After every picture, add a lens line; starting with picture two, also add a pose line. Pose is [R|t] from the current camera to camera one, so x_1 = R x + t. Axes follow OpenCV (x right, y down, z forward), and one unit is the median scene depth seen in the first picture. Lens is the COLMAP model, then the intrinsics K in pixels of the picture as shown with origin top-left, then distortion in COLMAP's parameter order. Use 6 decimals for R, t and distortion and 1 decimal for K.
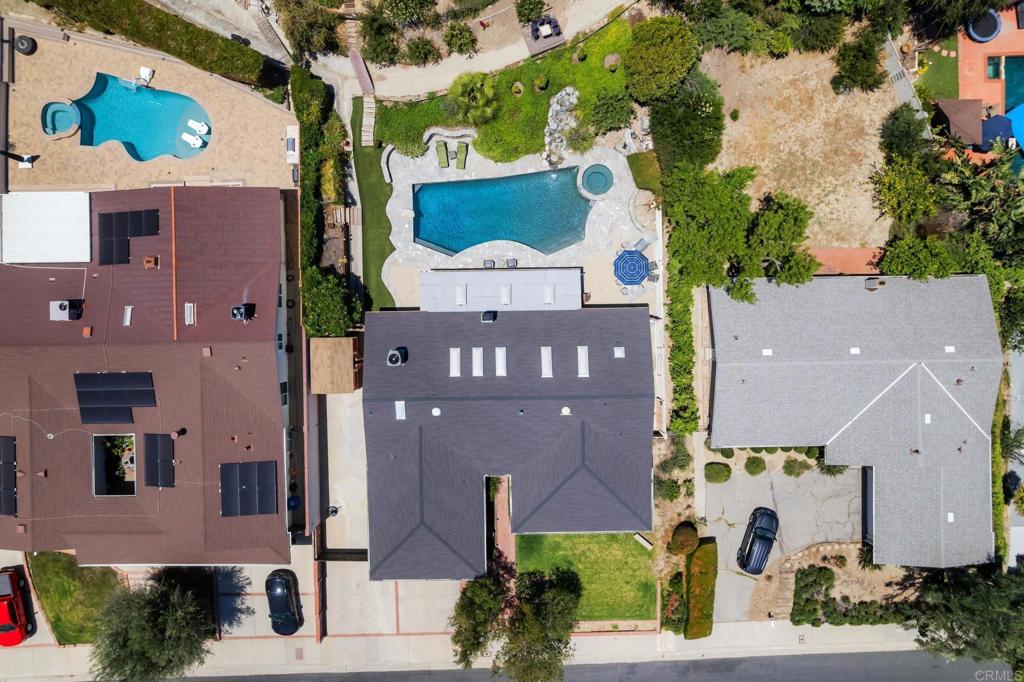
lens RADIAL K [[700.9, 0, 495.4], [0, 700.9, 337.3], [0, 0, 1]] dist [-0.061519, 0.037024]
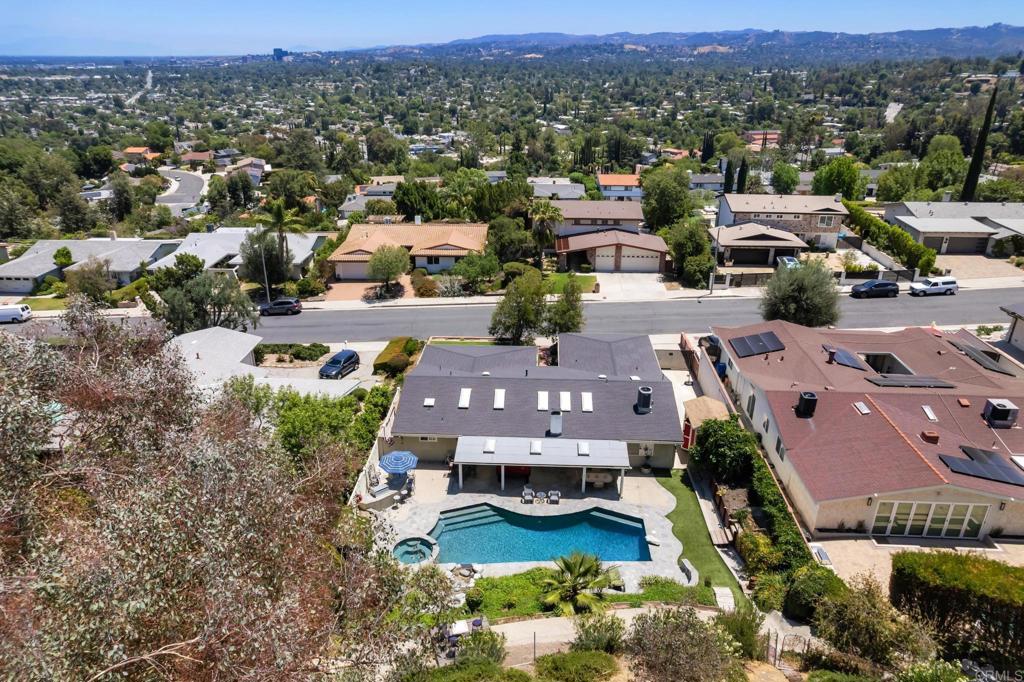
lens RADIAL K [[700.9, 0, 495.4], [0, 700.9, 337.3], [0, 0, 1]] dist [-0.061519, 0.037024]
pose [[-0.996238, -0.016813, 0.085013, -0.007981], [0.084876, -0.387309, 0.918035, -0.841954], [0.017491, 0.921797, 0.387279, 0.476604]]
